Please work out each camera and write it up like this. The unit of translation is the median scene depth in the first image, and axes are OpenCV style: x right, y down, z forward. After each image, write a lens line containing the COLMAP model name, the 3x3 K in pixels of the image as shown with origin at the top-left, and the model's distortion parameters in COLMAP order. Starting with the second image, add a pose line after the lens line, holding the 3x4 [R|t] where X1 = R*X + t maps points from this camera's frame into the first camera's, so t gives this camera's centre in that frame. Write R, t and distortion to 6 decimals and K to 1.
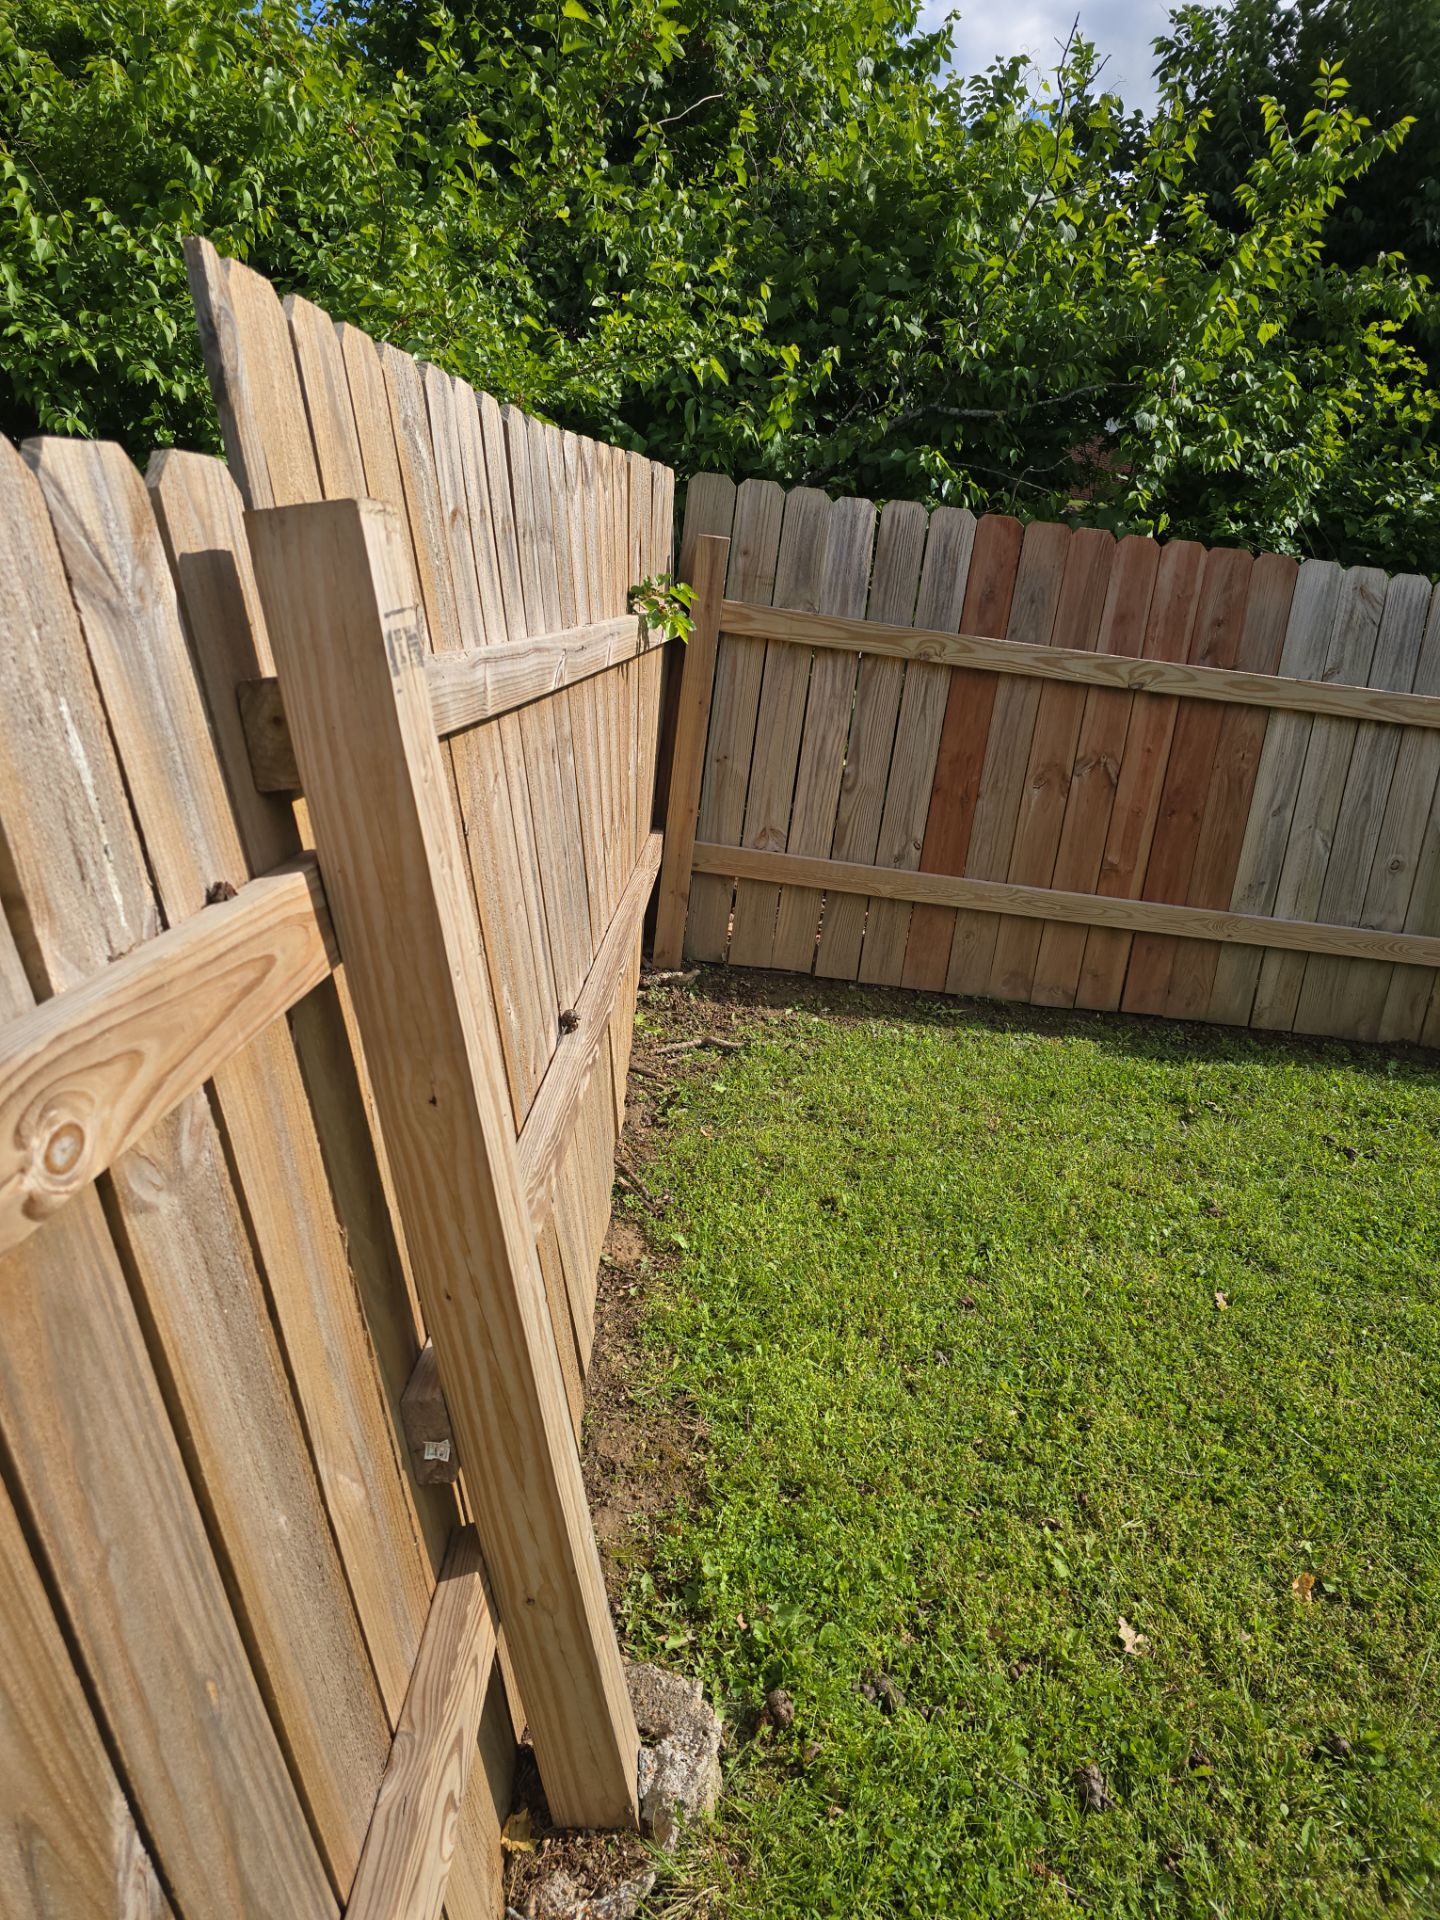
lens RADIAL K [[1266.1, 0, 710.7], [0, 1266.1, 914.4], [0, 0, 1]] dist [0.082974, -0.063603]
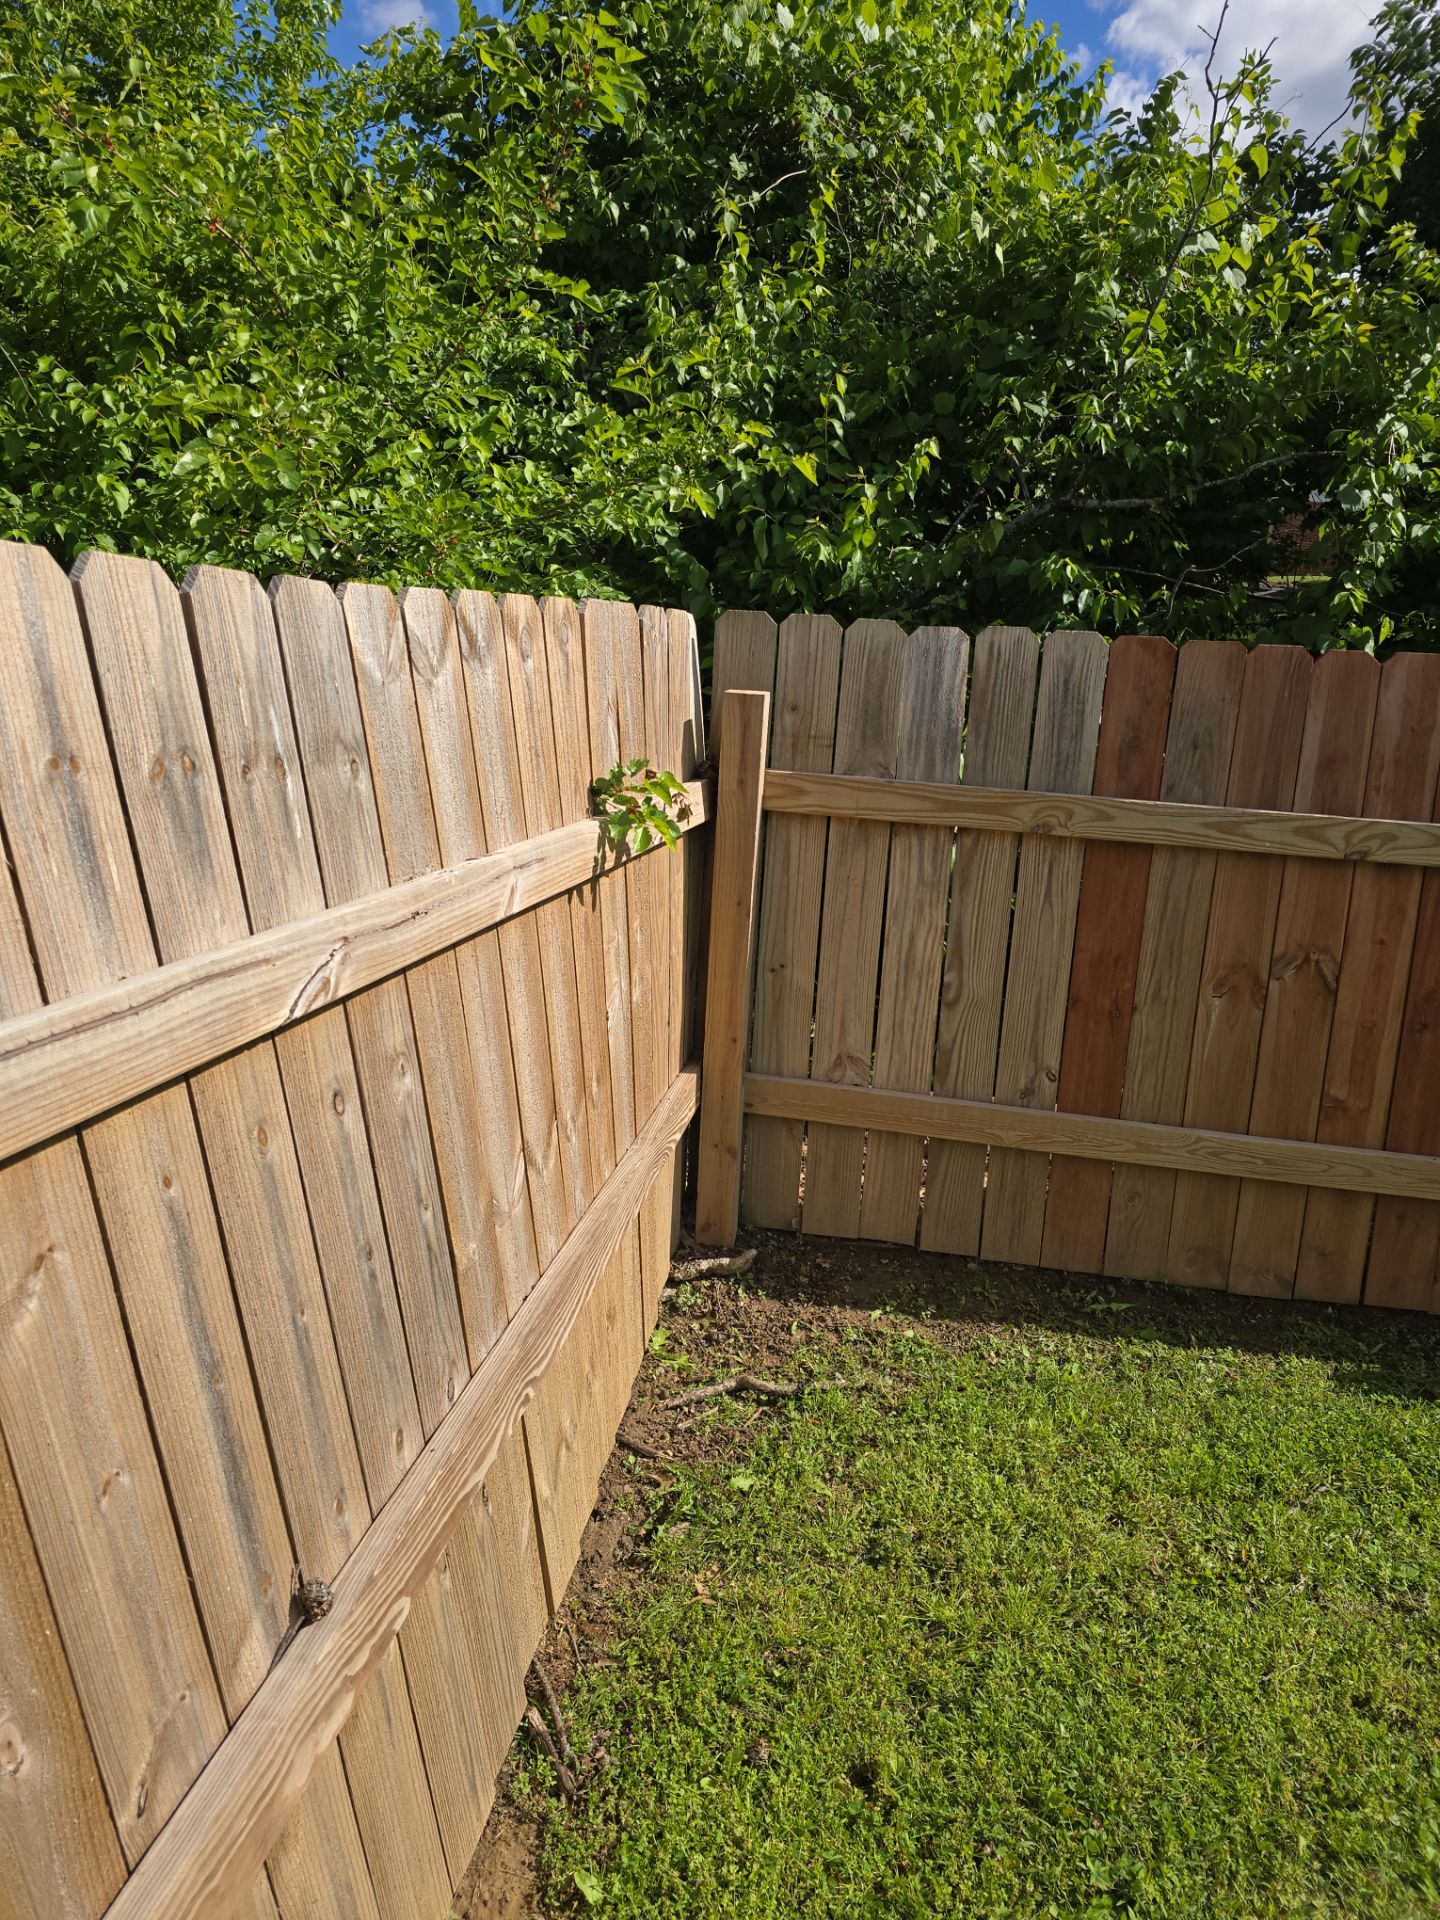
lens RADIAL K [[1259.3, 0, 713.8], [0, 1259.3, 916.3], [0, 0, 1]] dist [0.076445, -0.062066]
pose [[0.986668, -0.029314, -0.160086, 0.091775], [0.017252, 0.996941, -0.076225, -0.096381], [0.161831, 0.072447, 0.984156, 0.241853]]
